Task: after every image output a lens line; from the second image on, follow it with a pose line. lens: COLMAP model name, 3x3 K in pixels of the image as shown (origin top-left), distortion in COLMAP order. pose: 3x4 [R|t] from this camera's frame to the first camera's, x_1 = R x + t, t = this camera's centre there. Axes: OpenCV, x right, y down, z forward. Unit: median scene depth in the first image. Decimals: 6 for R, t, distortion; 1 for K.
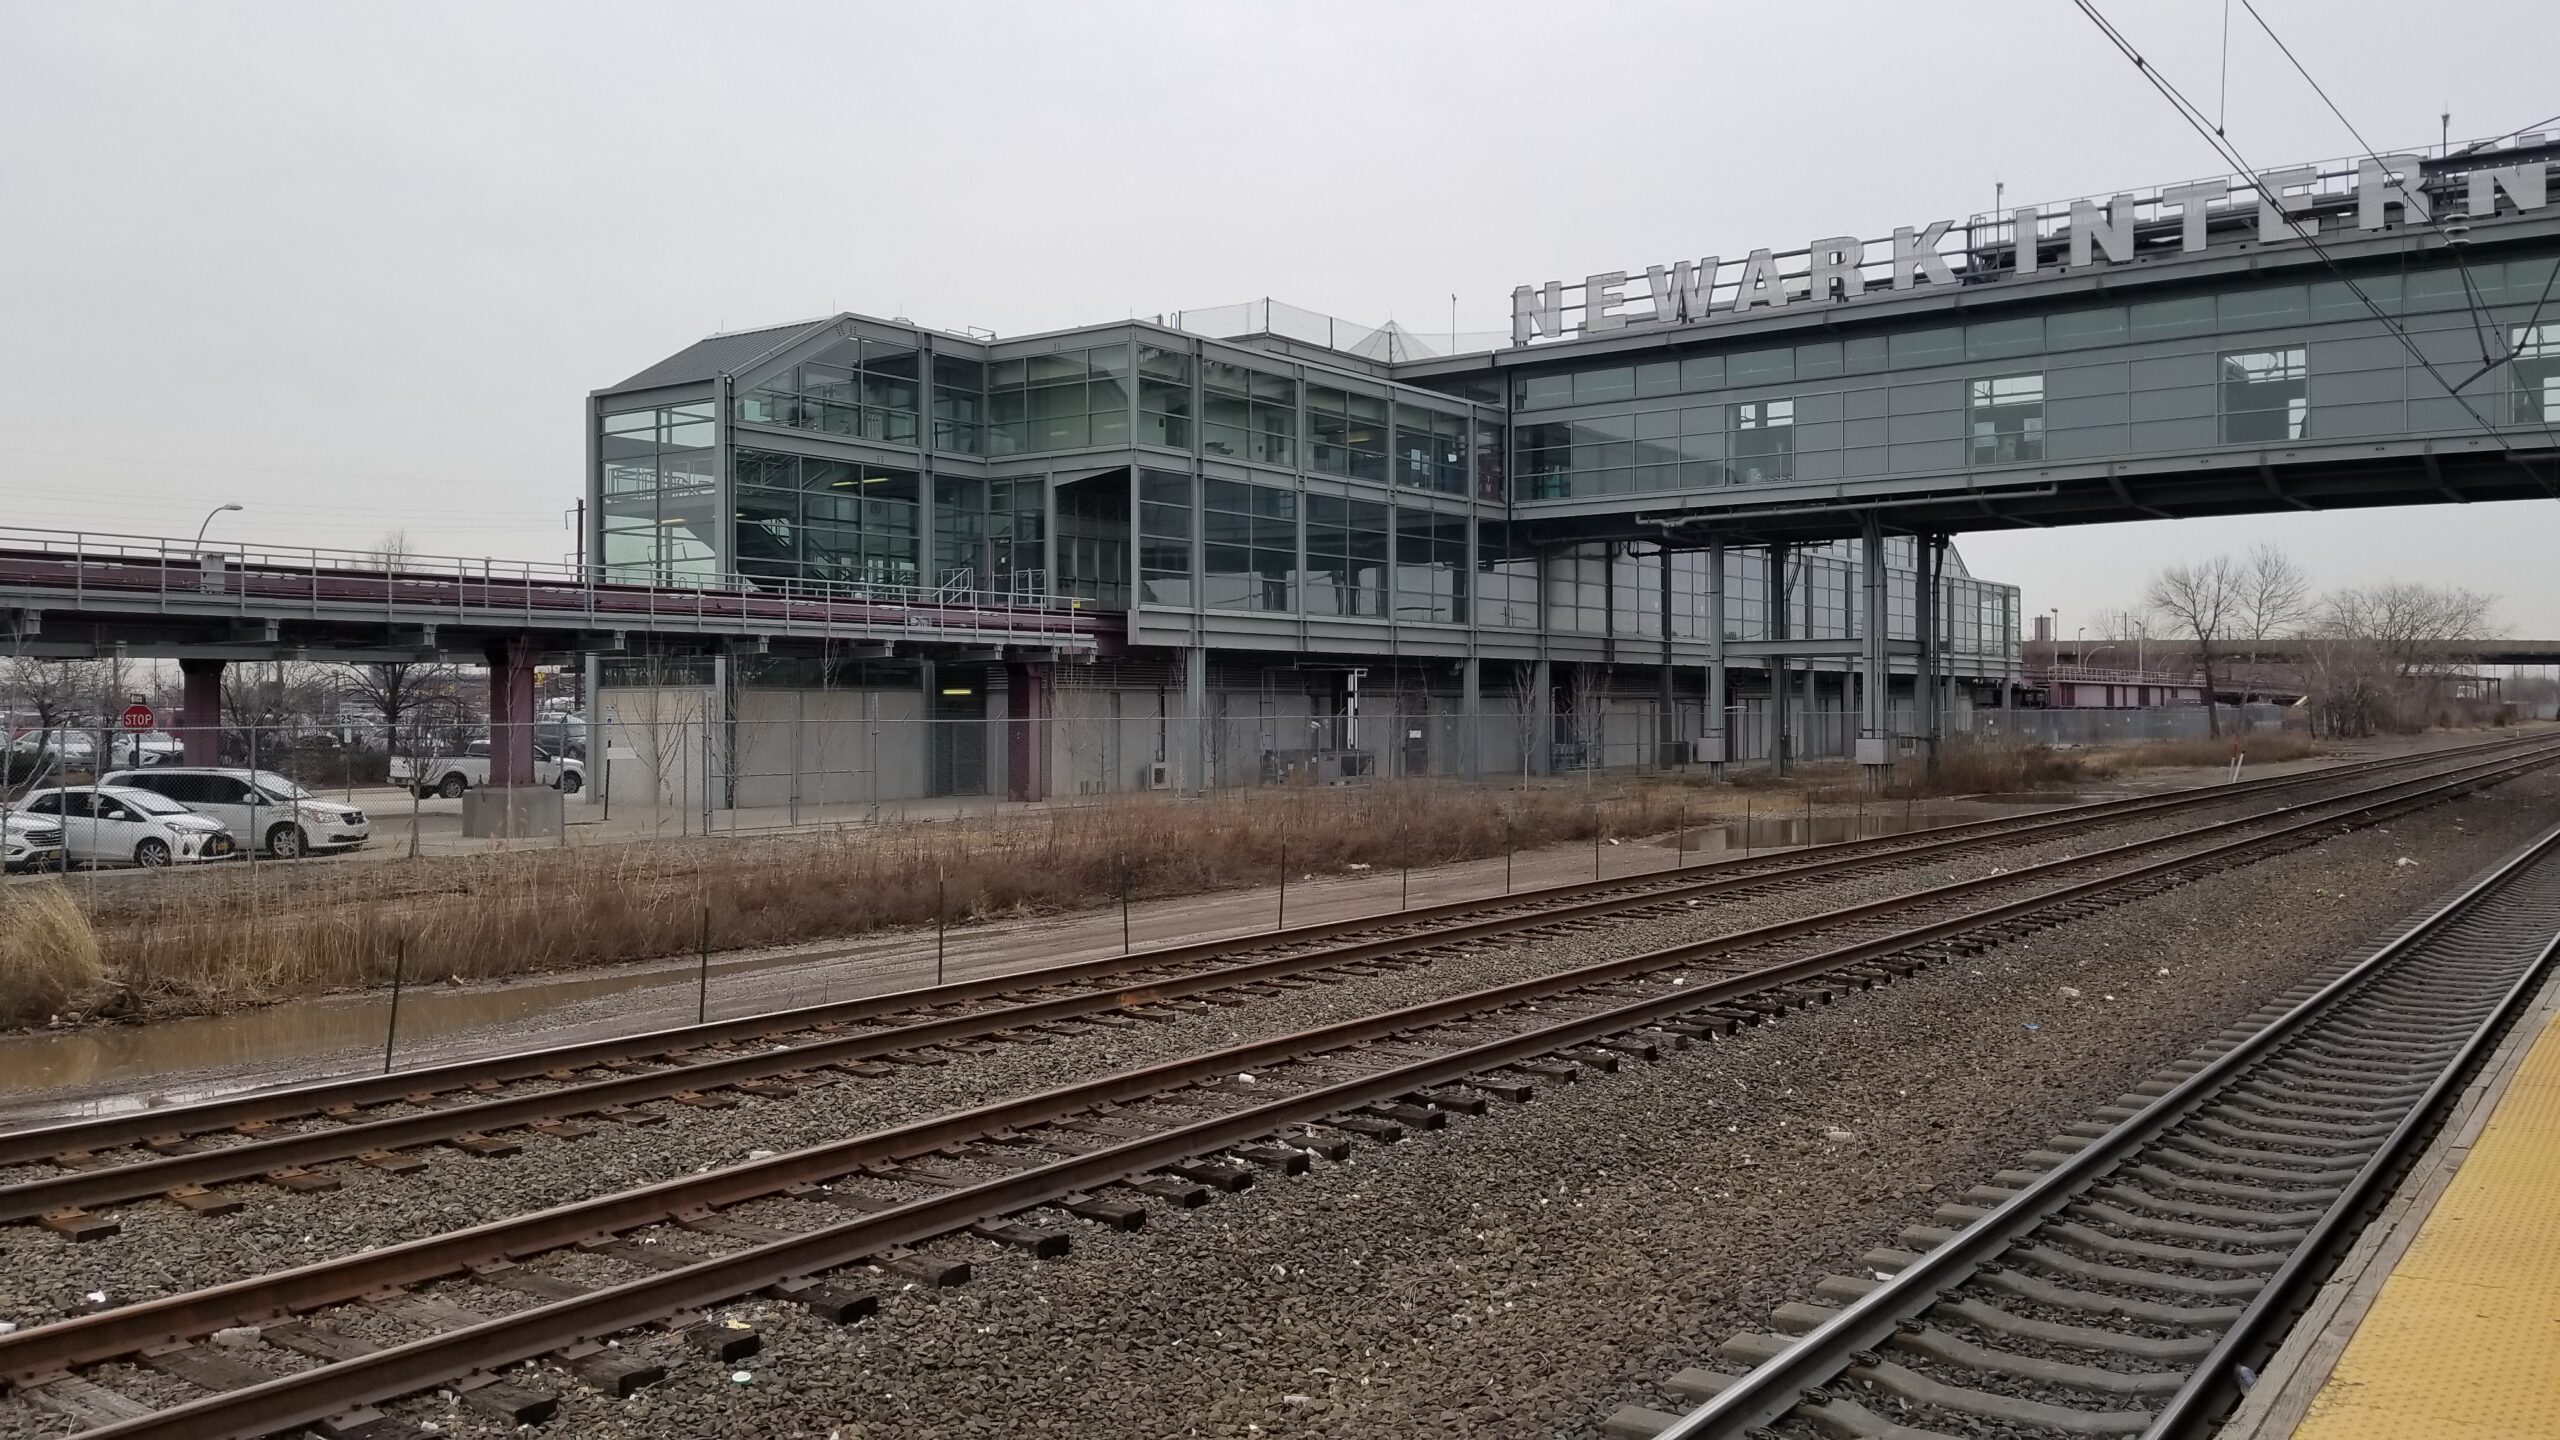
lens RADIAL K [[1986.3, 0, 1280.0], [0, 1986.3, 720.0], [0, 0, 1]] dist [0.004255, -0.001085]
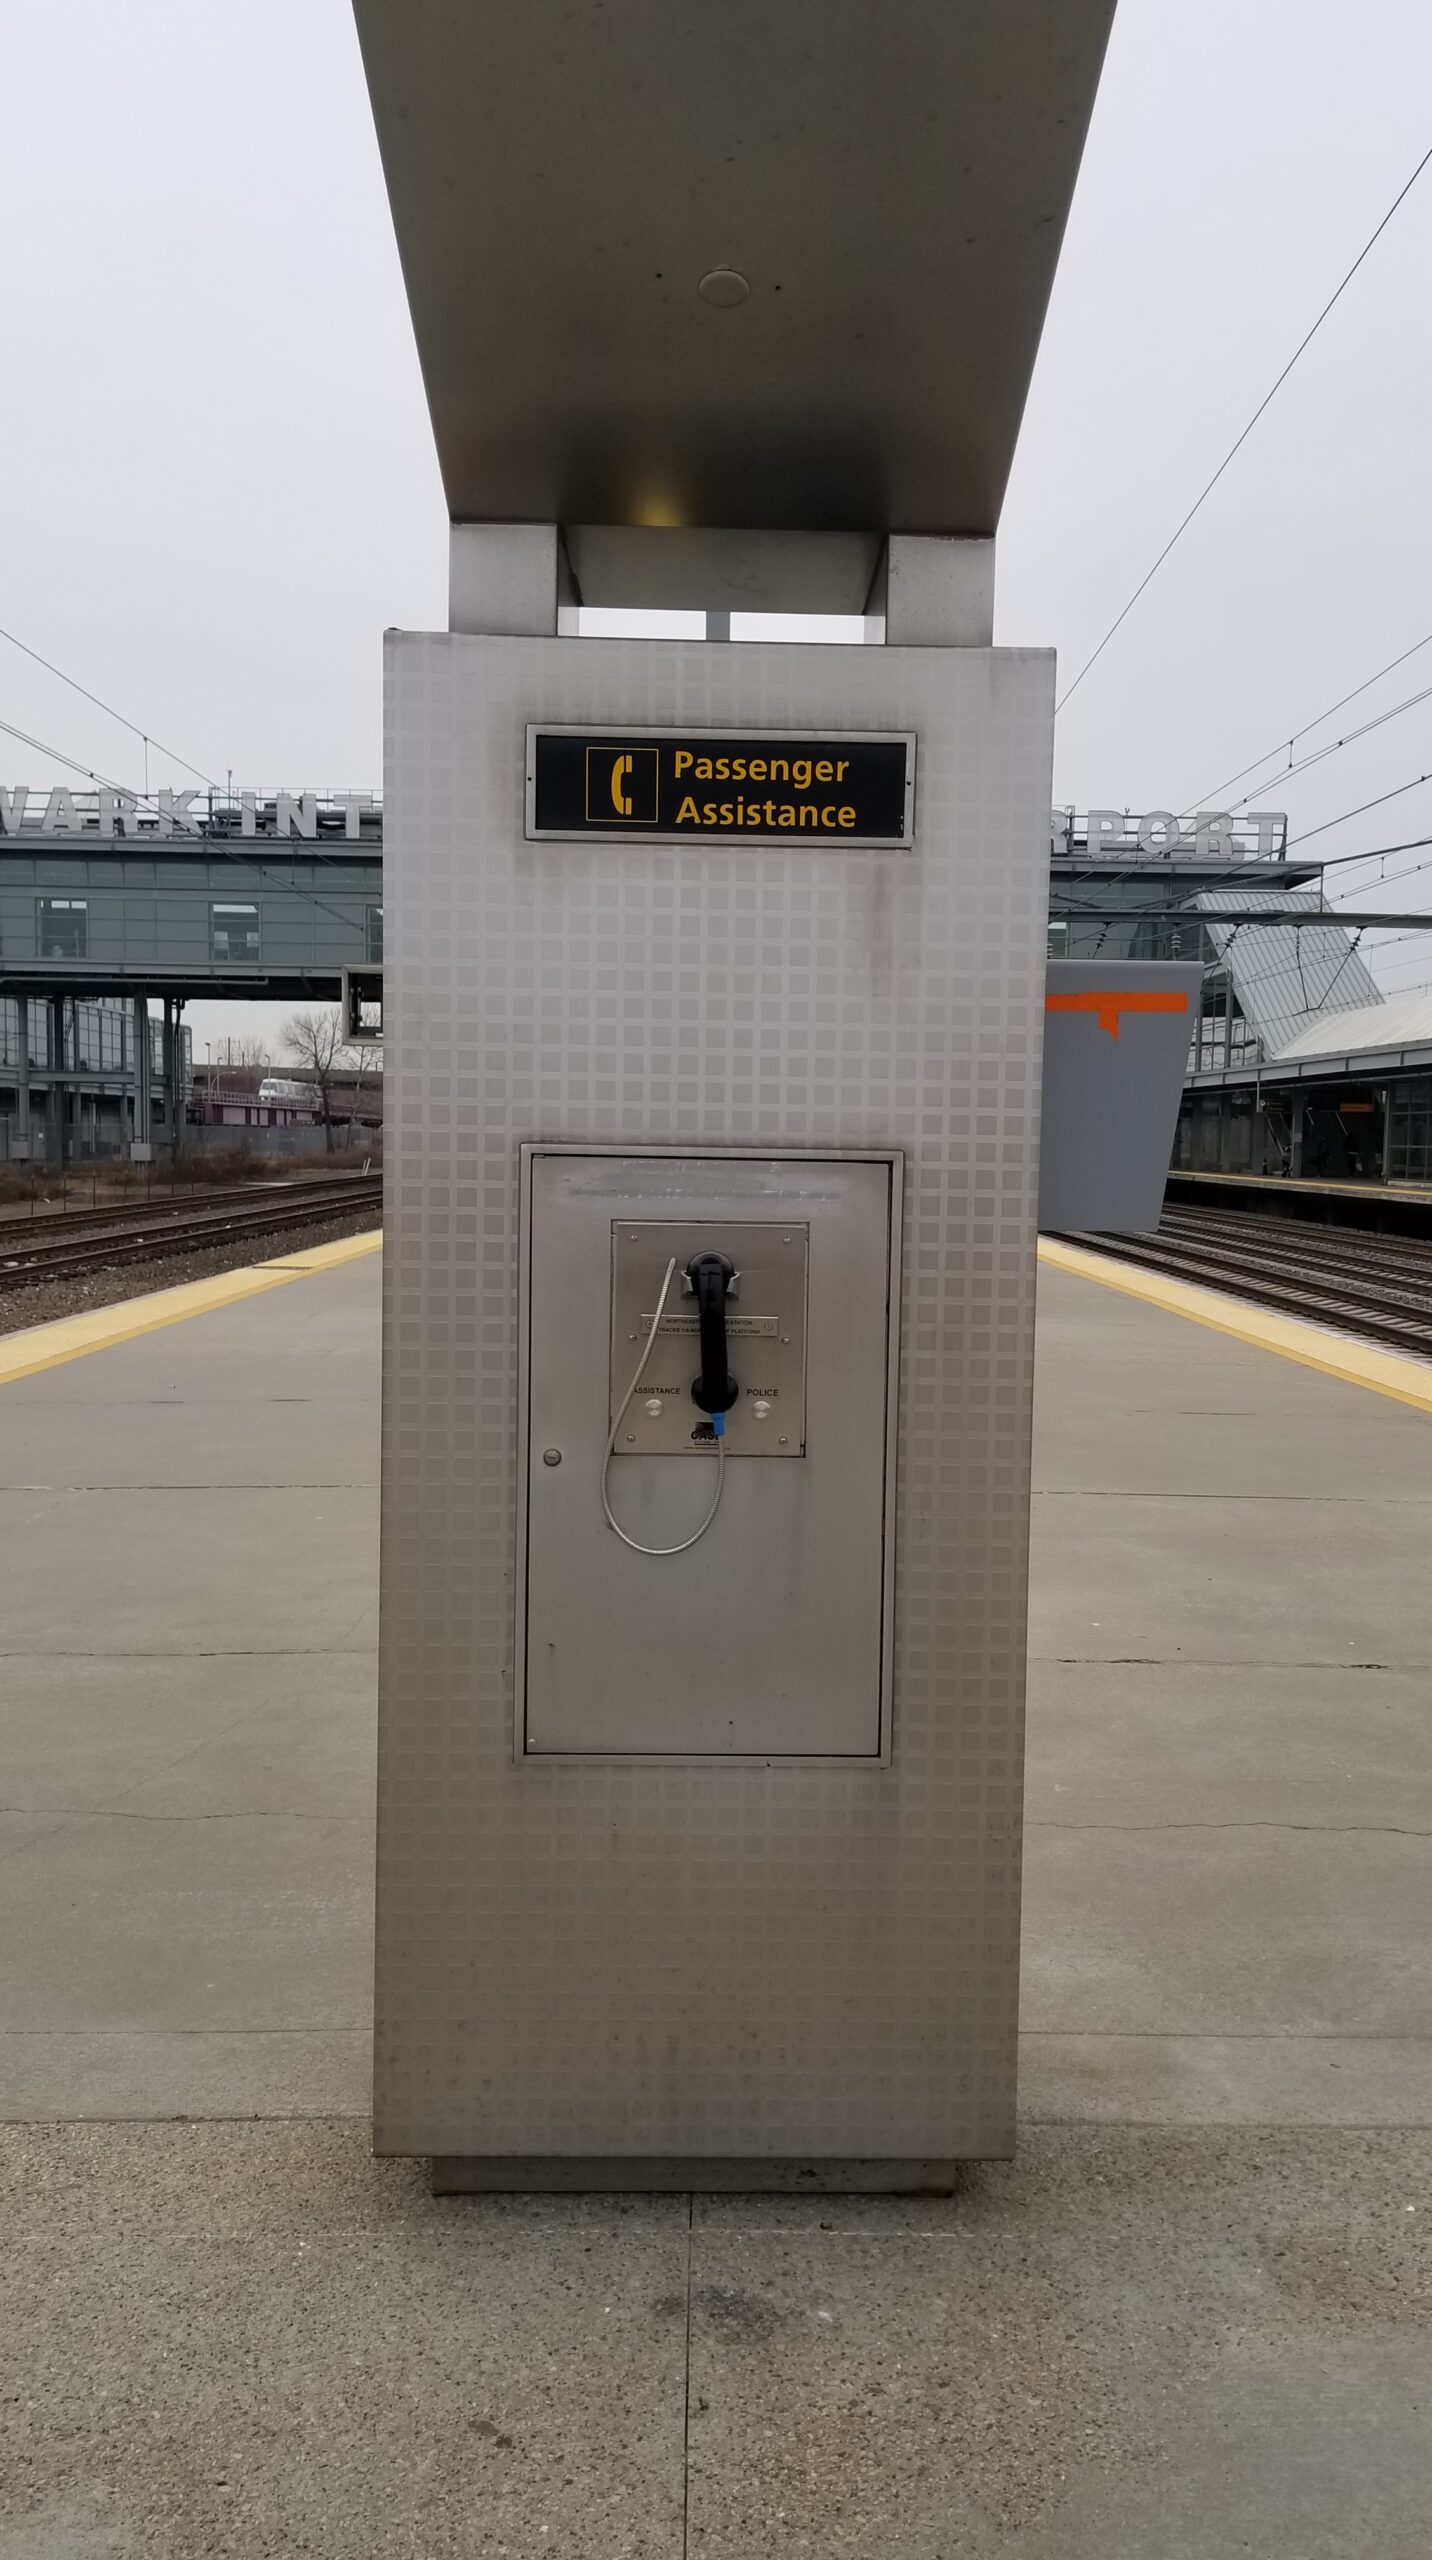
lens RADIAL K [[1986.3, 0, 716.0], [0, 1986.3, 1280.0], [0, 0, 1]] dist [0.004255, -0.001085]
pose [[0.799598, -0.021354, 0.600156, -0.229699], [-0.022609, 0.997589, 0.065618, 0.004334], [-0.600110, -0.066037, 0.797187, -0.395405]]
